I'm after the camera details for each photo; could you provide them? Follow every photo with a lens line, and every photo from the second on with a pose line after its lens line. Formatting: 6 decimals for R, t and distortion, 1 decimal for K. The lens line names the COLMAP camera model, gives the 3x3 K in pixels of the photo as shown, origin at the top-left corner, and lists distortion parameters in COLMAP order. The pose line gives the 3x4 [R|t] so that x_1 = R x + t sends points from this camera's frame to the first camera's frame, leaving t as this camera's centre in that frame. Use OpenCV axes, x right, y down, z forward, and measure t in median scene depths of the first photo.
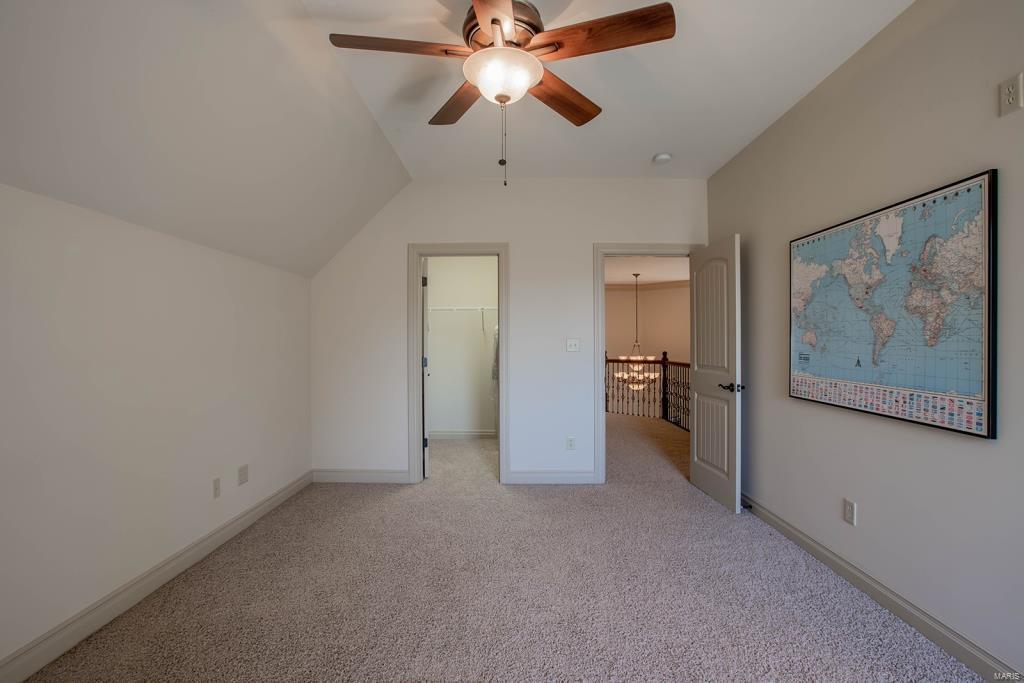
lens RADIAL K [[479.2, 0, 511.8], [0, 479.2, 343.1], [0, 0, 1]] dist [-0.021282, -0.000252]
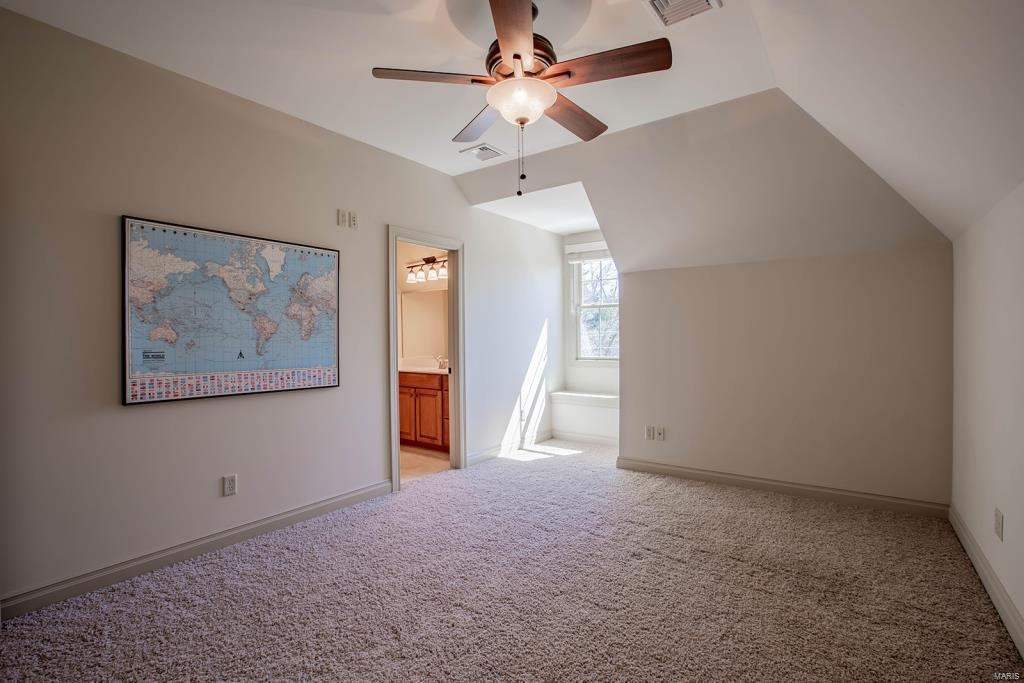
lens RADIAL K [[479.2, 0, 511.7], [0, 479.2, 339.2], [0, 0, 1]] dist [-0.021282, -0.000252]
pose [[-0.812112, 0.008248, 0.583443, -0.565260], [0.012410, 0.999918, 0.003137, 0.006227], [-0.583370, 0.009788, -0.812148, 1.667914]]
